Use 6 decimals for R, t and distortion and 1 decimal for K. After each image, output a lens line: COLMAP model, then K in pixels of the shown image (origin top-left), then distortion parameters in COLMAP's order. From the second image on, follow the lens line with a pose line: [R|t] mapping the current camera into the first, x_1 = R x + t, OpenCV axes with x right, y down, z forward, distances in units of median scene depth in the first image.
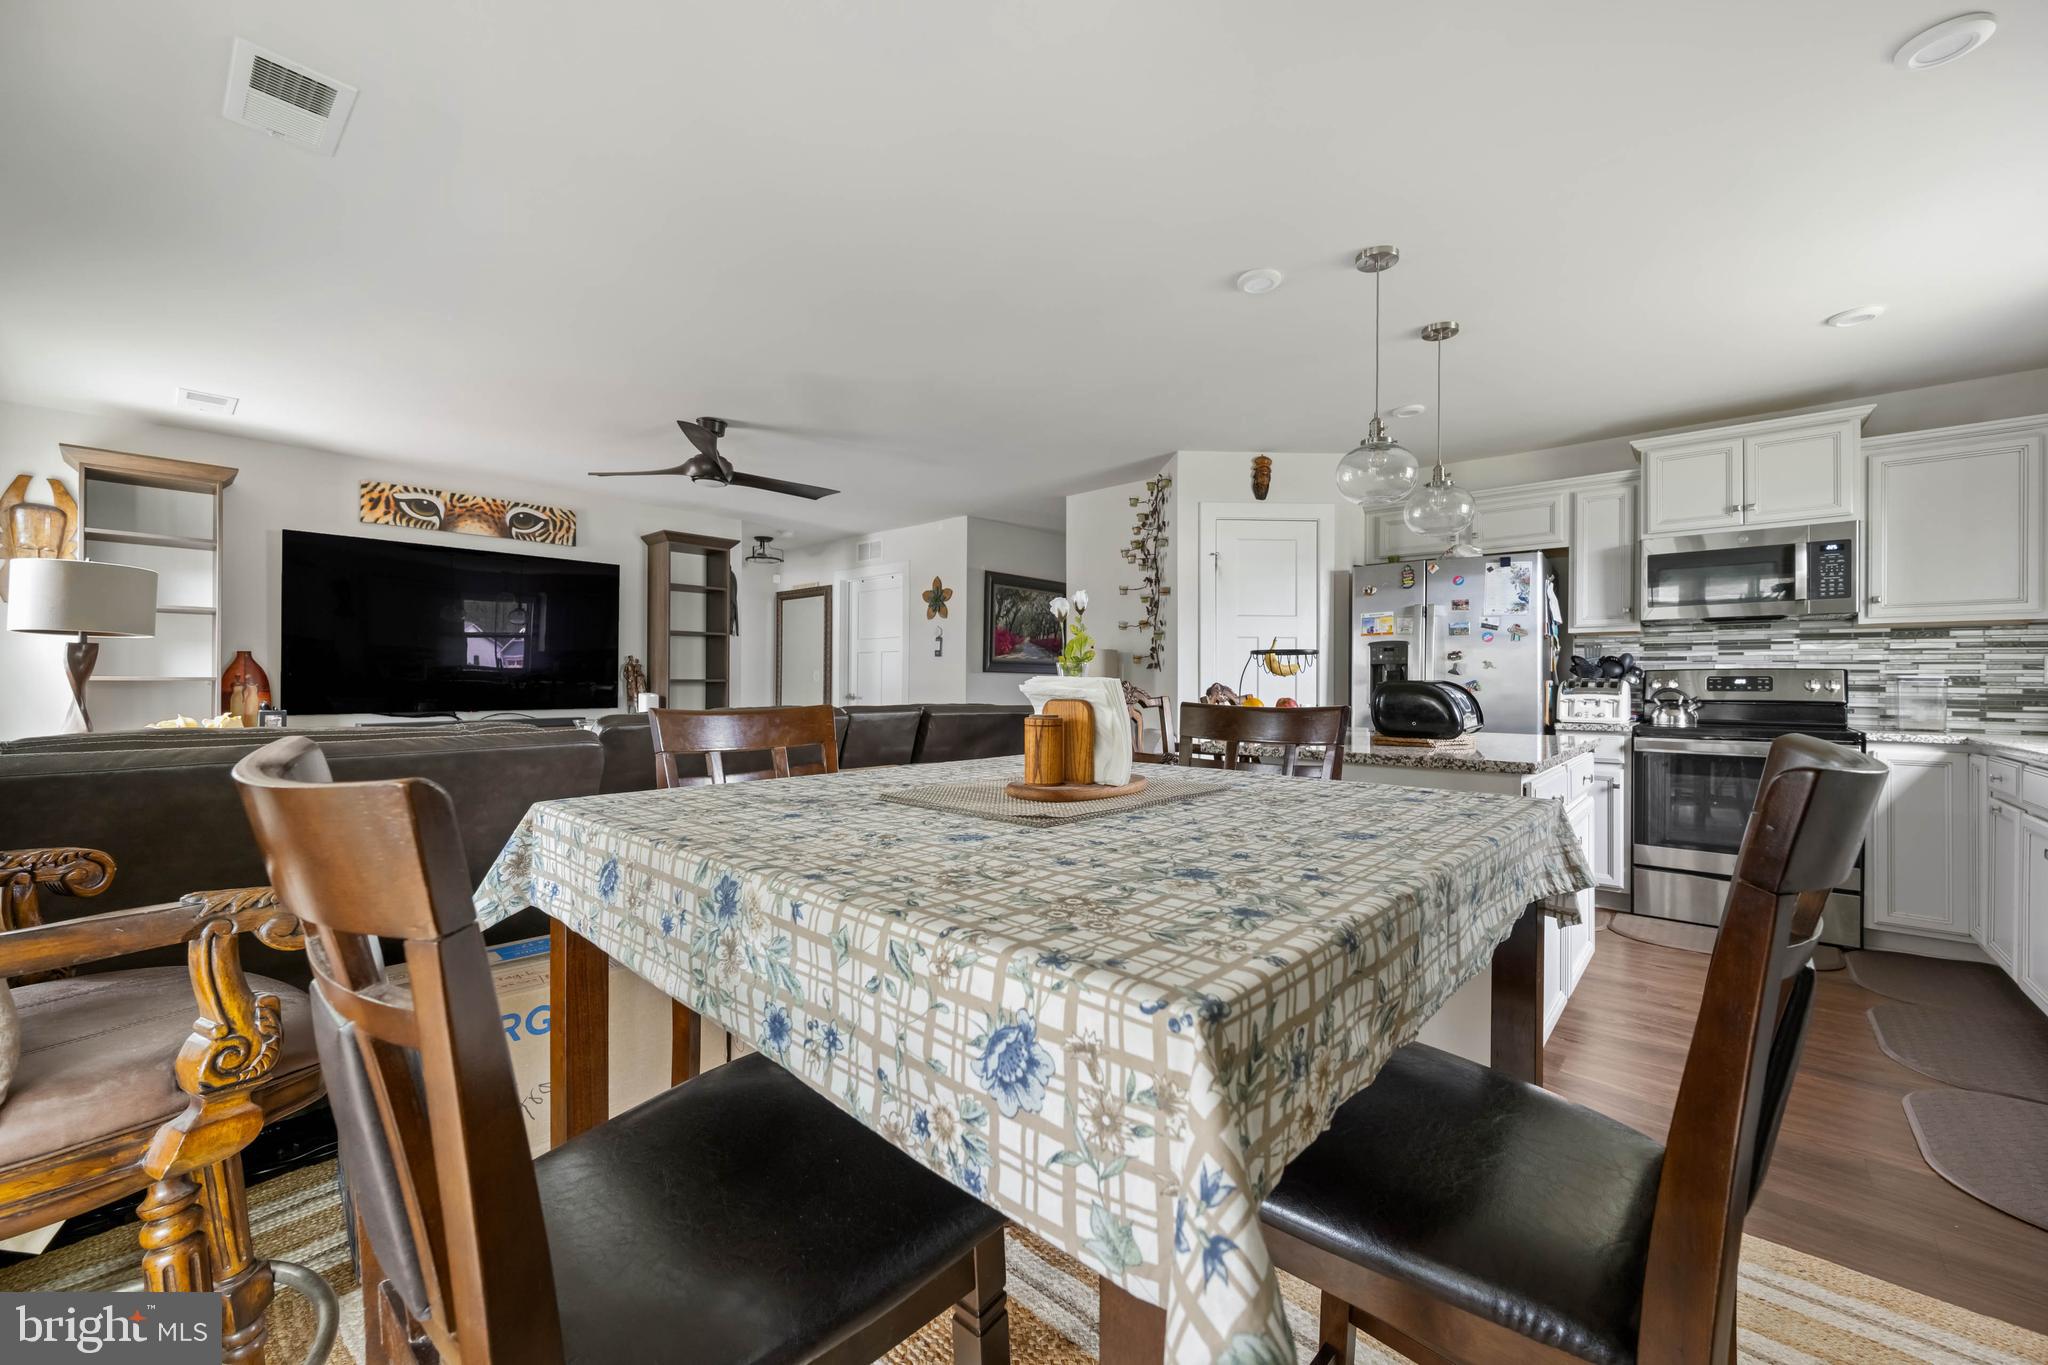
lens RADIAL K [[810.9, 0, 1019.9], [0, 810.9, 679.3], [0, 0, 1]] dist [-0.000981, -0.000322]
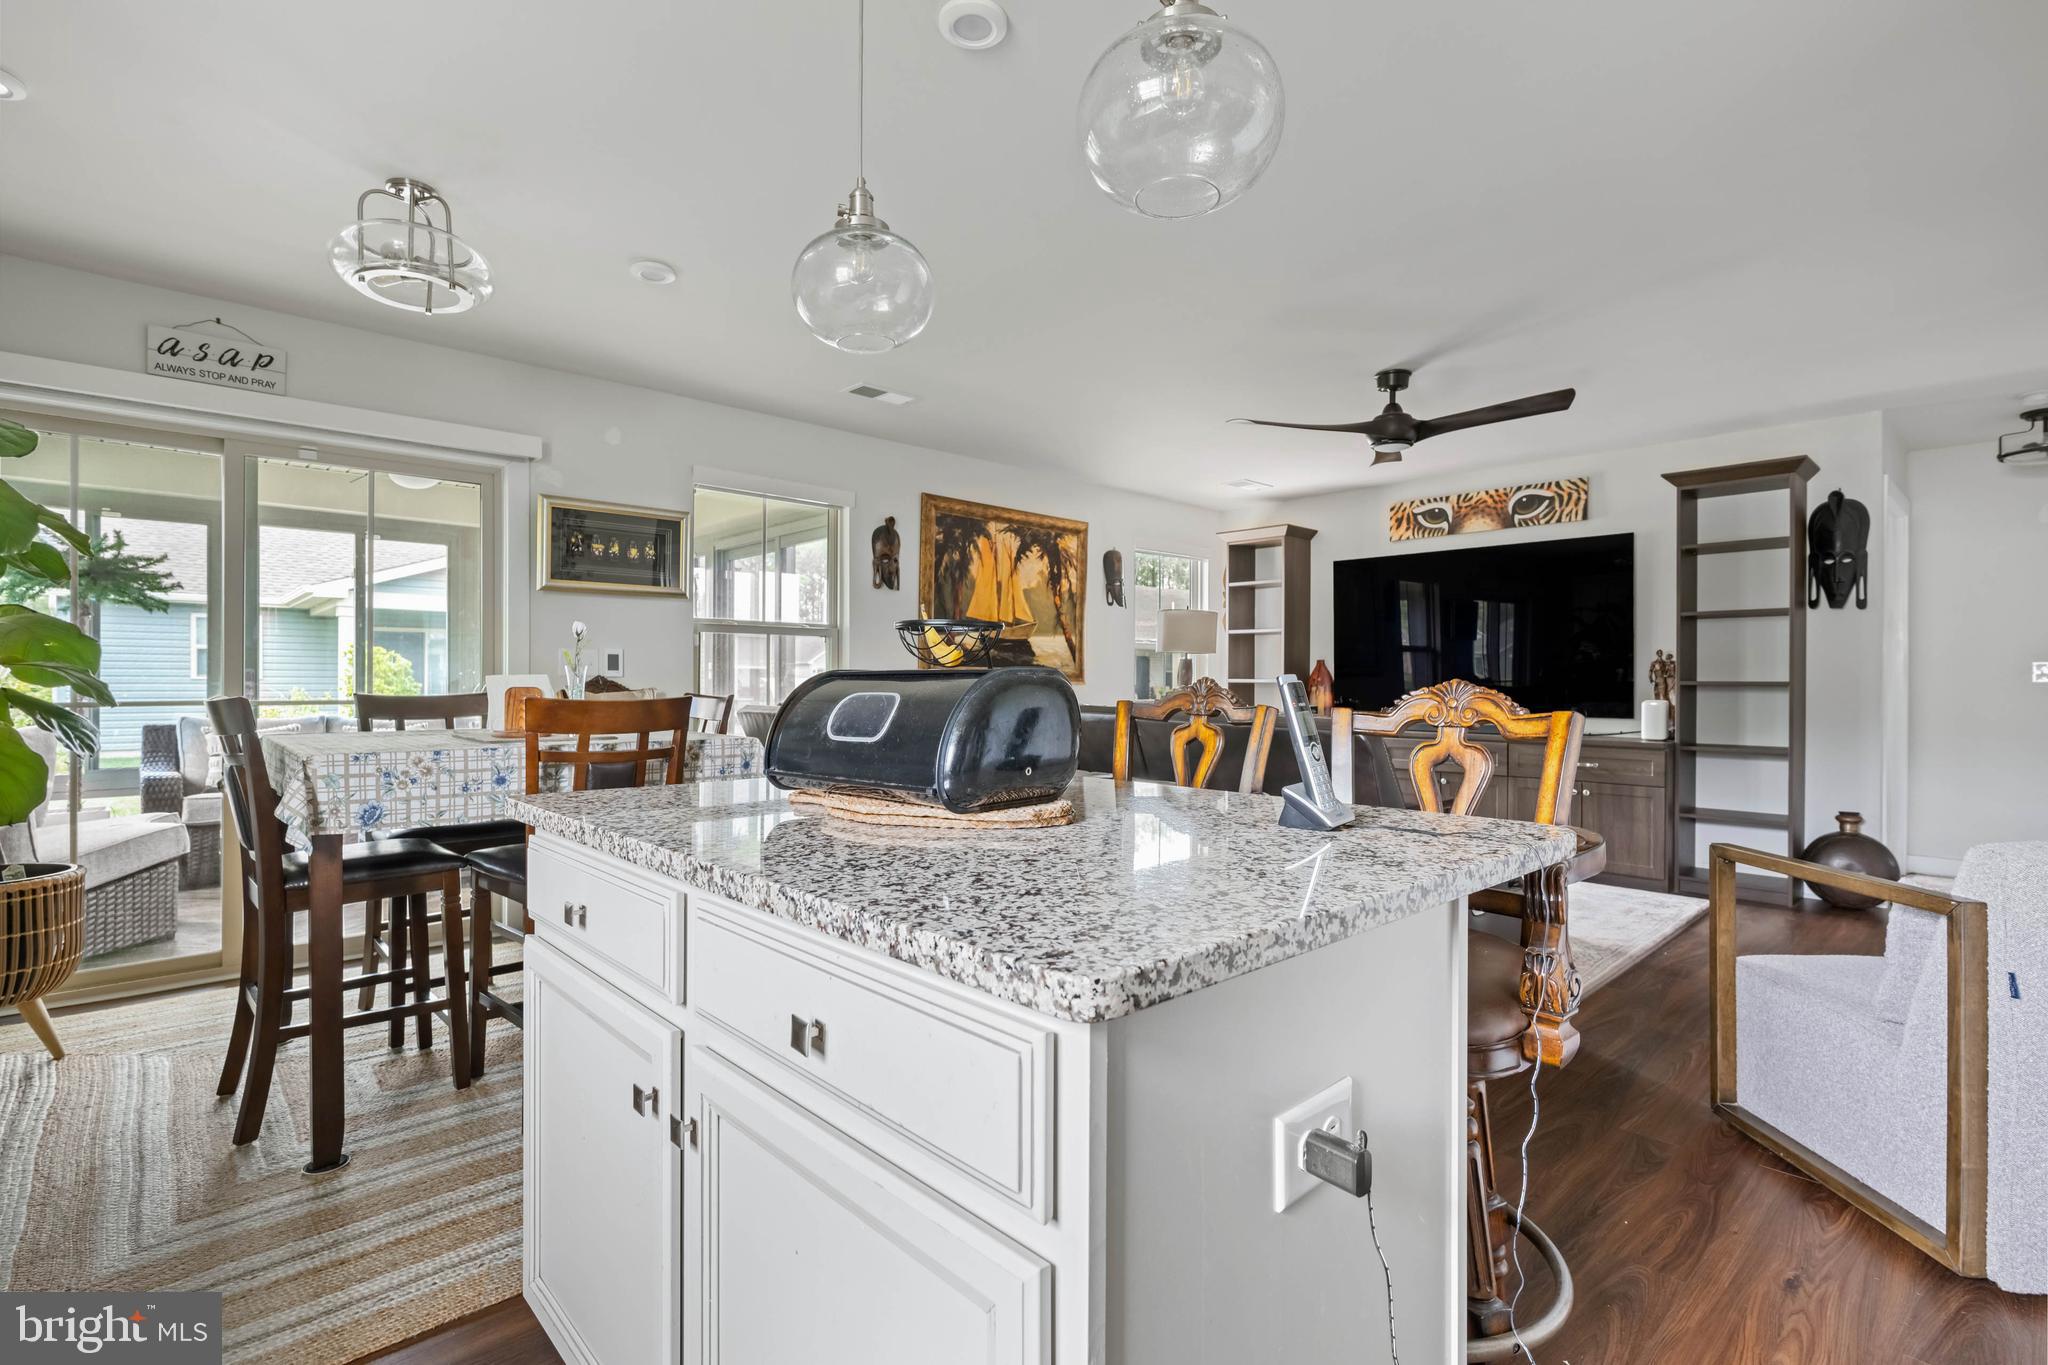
lens RADIAL K [[960.1, 0, 1032.2], [0, 960.1, 680.0], [0, 0, 1]] dist [-0.007780, 0.000678]
pose [[-0.073452, -0.006565, -0.997277, 0.664218], [-0.002418, 0.999977, -0.006404, 0.008211], [0.997296, 0.001941, -0.073466, 0.737885]]
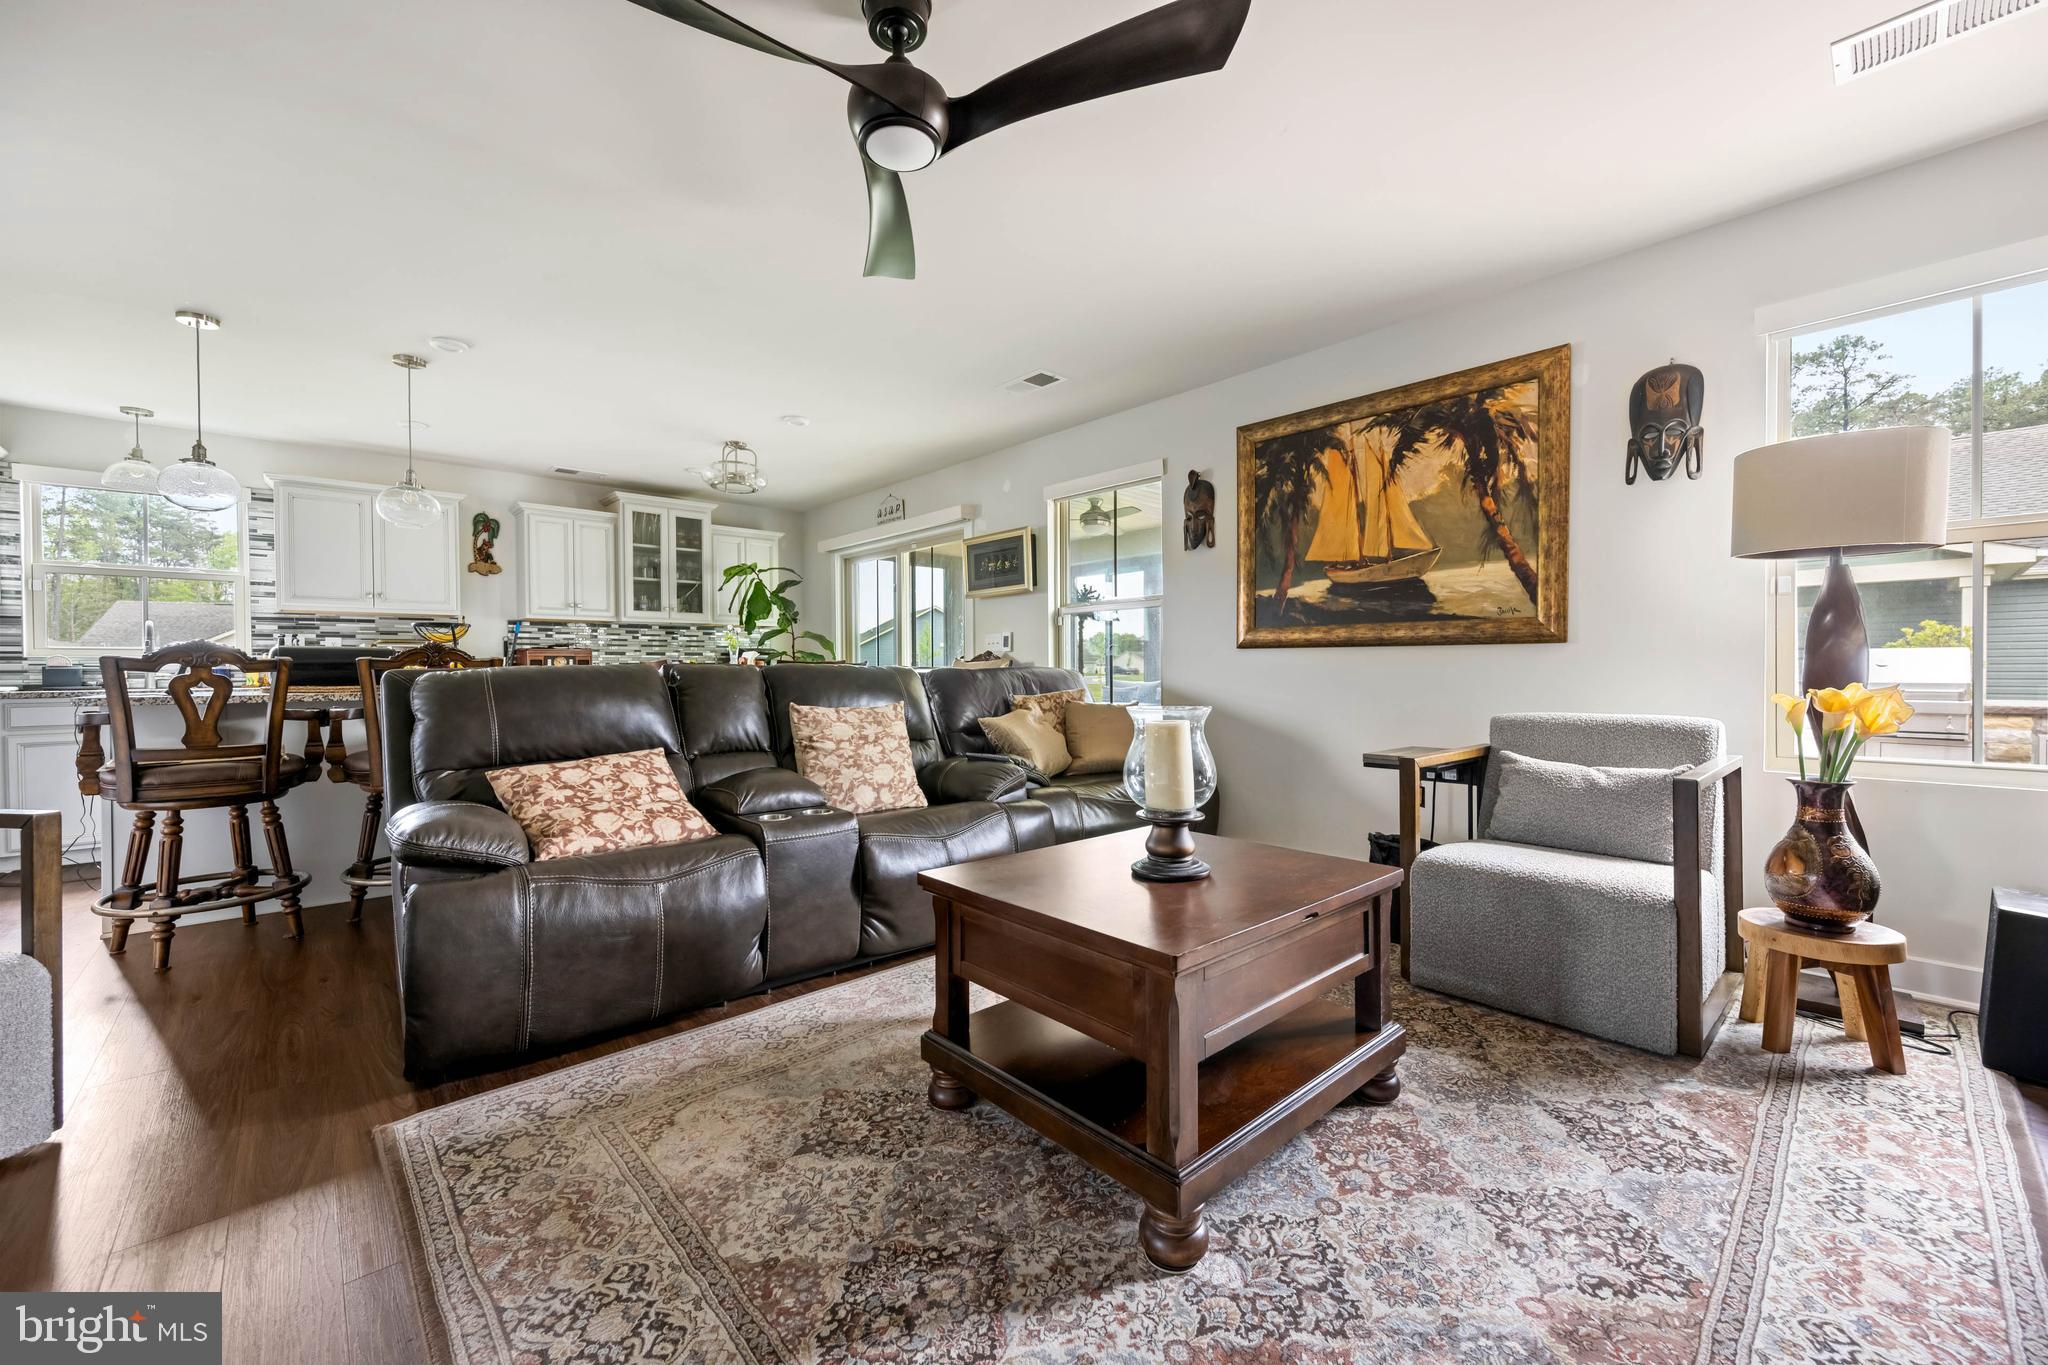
lens RADIAL K [[800.3, 0, 1019.6], [0, 800.3, 676.9], [0, 0, 1]] dist [-0.000131, 0.000141]
pose [[-0.995841, 0.001296, 0.091097, -0.500074], [0.001843, 0.999981, 0.005918, 0.032057], [-0.091087, 0.006061, -0.995824, 1.478449]]
